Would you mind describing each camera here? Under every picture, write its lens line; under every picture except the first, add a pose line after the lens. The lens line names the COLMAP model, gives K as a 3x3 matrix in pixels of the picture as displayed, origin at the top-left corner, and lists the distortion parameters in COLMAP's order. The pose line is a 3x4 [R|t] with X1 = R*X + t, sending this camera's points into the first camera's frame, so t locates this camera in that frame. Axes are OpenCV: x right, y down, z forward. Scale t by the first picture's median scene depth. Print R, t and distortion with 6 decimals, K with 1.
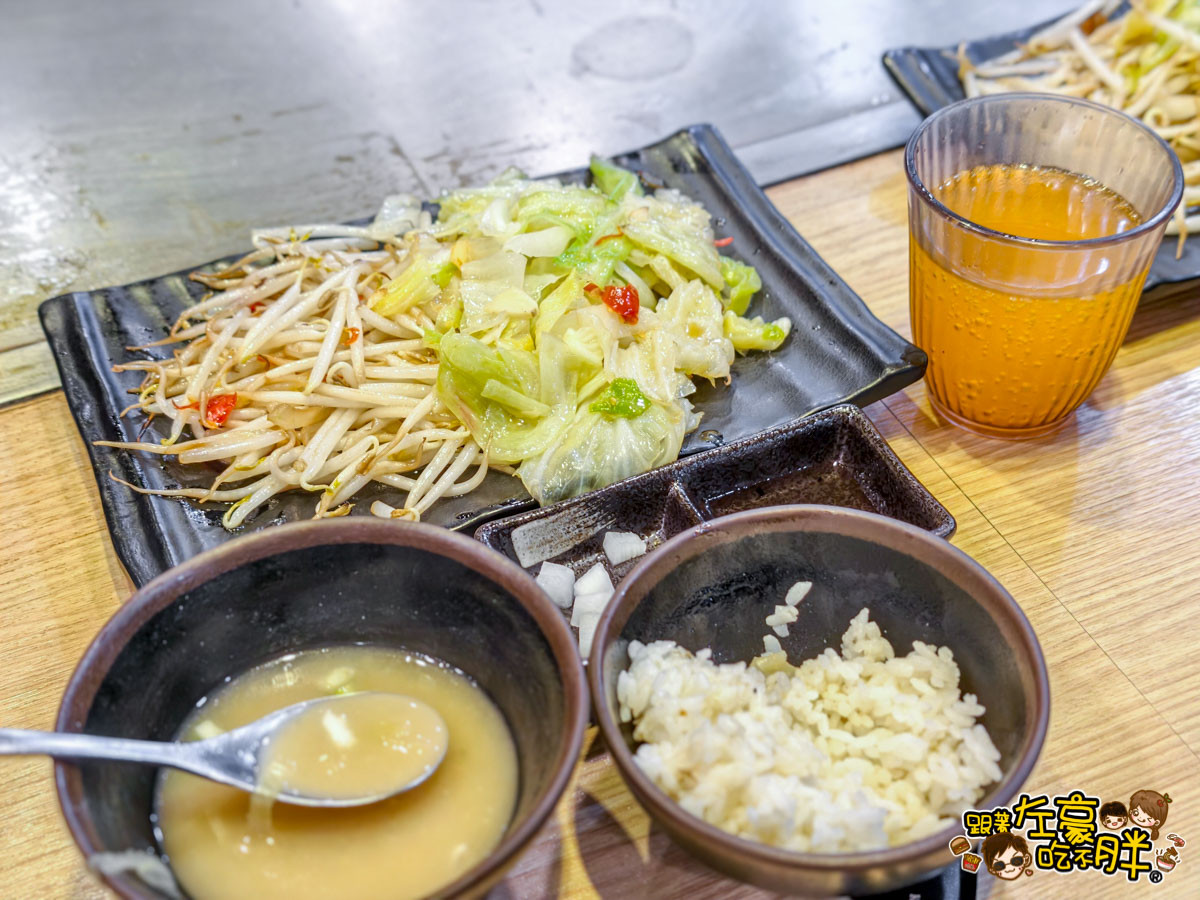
lens RADIAL K [[1848.0, 0, 599.7], [0, 1848.0, 449.3], [0, 0, 1]] dist [0.314036, -1.505521]
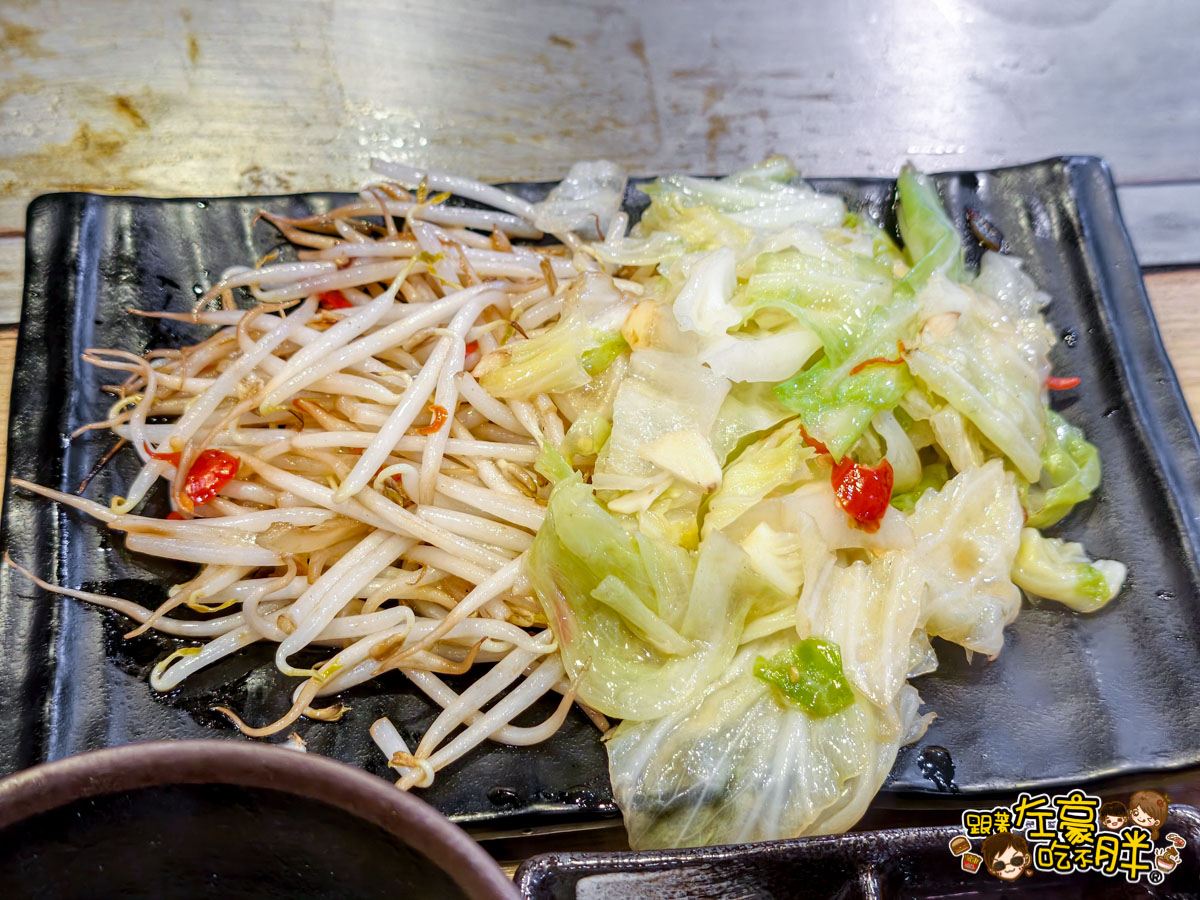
lens RADIAL K [[1848.0, 0, 599.7], [0, 1848.0, 449.3], [0, 0, 1]] dist [0.314036, -1.505521]
pose [[0.950872, 0.291050, -0.105510, -0.009697], [-0.266181, 0.942643, 0.201424, -0.192967], [0.158082, -0.163444, 0.973805, 0.387495]]
